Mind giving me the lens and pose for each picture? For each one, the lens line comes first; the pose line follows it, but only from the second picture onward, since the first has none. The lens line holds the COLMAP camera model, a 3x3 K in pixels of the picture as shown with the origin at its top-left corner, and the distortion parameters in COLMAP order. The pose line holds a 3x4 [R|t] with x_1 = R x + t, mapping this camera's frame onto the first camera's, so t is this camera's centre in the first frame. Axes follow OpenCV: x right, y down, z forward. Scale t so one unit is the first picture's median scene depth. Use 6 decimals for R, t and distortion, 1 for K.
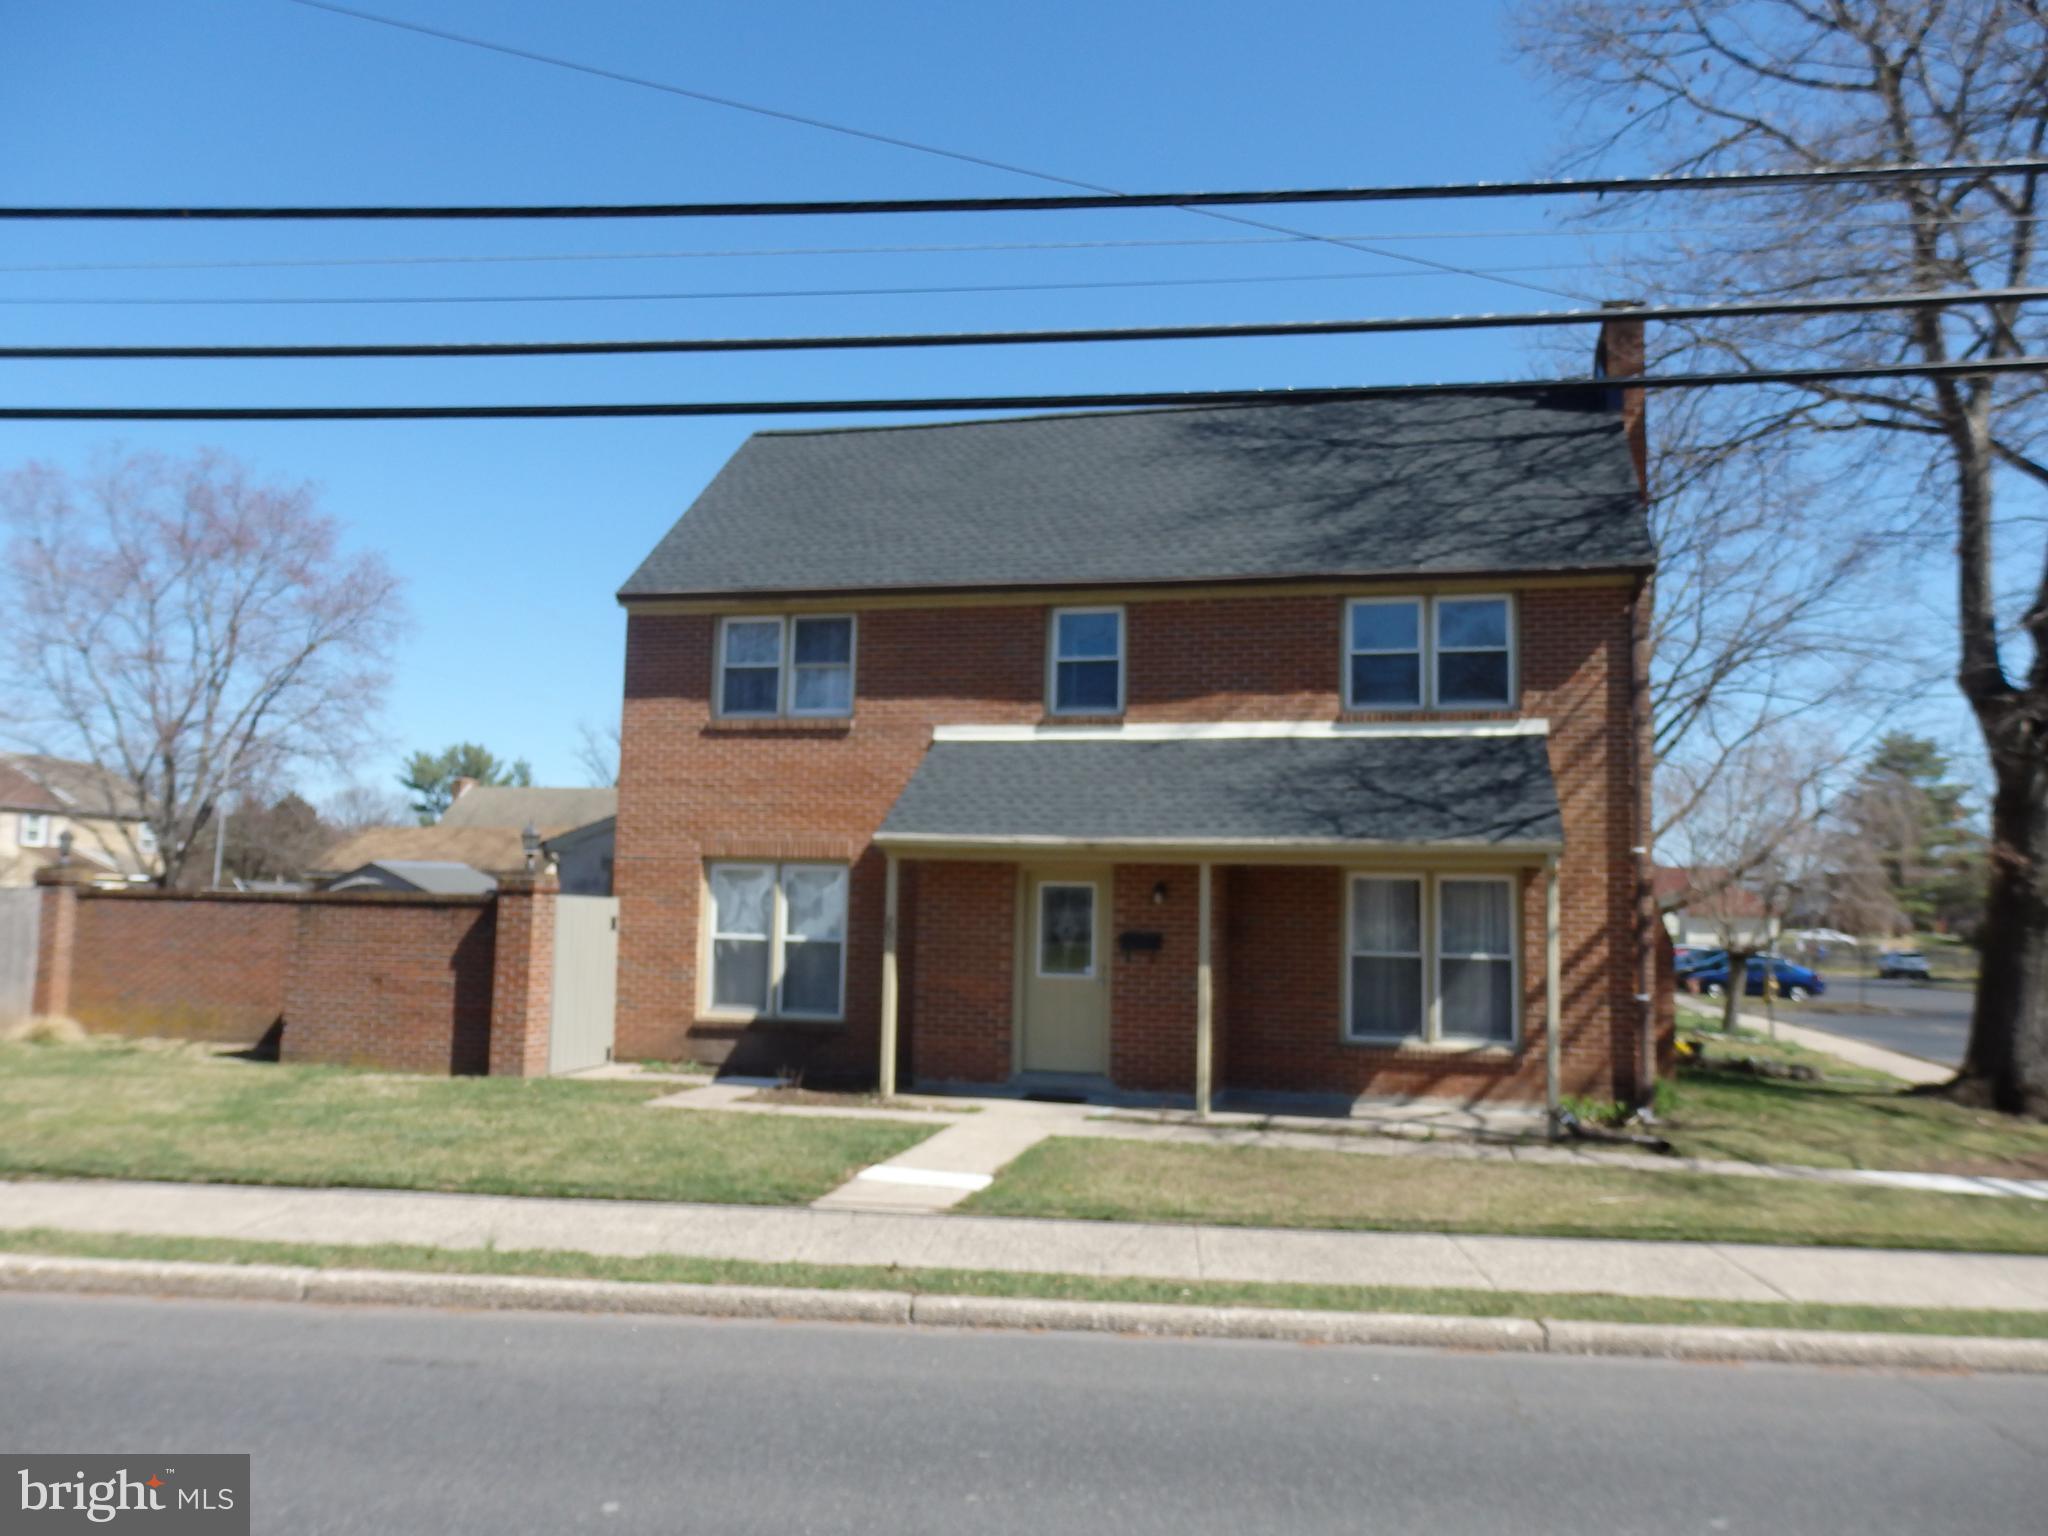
lens RADIAL K [[1489.5, 0, 1024.0], [0, 1489.5, 768.0], [0, 0, 1]] dist [0.001285, 0.001945]
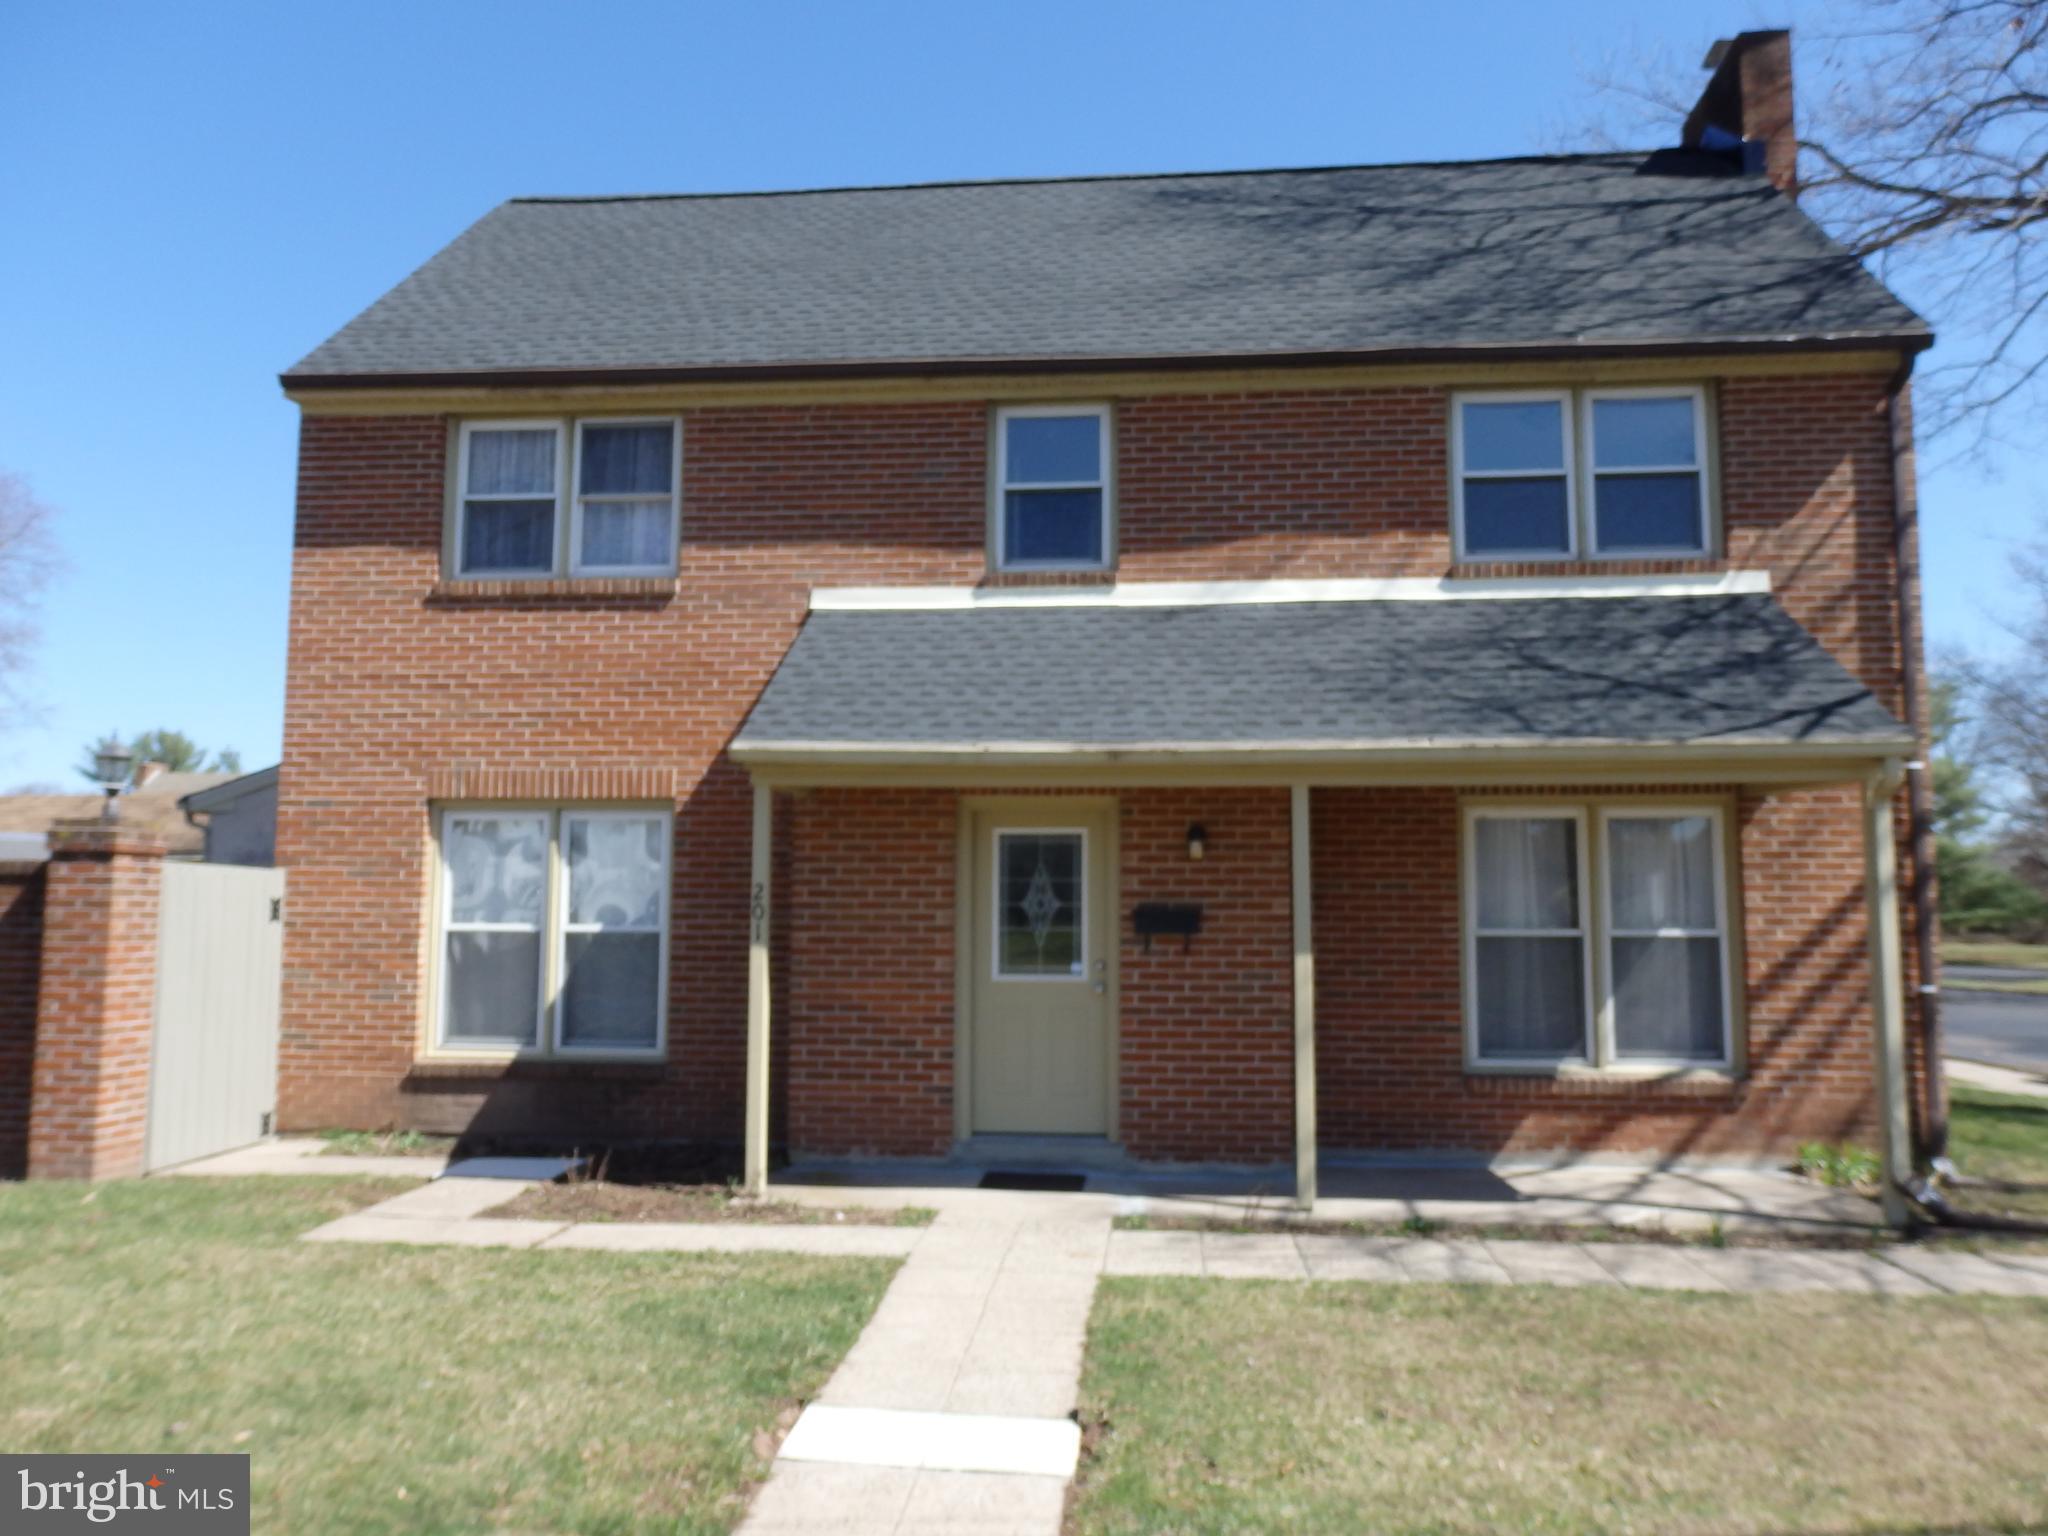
lens RADIAL K [[1489.5, 0, 1024.0], [0, 1489.5, 768.0], [0, 0, 1]] dist [0.001285, 0.001945]
pose [[0.987500, -0.002097, 0.157604, -0.074396], [0.002018, 0.999998, 0.000662, 0.050533], [-0.157605, -0.000335, 0.987502, 0.378757]]
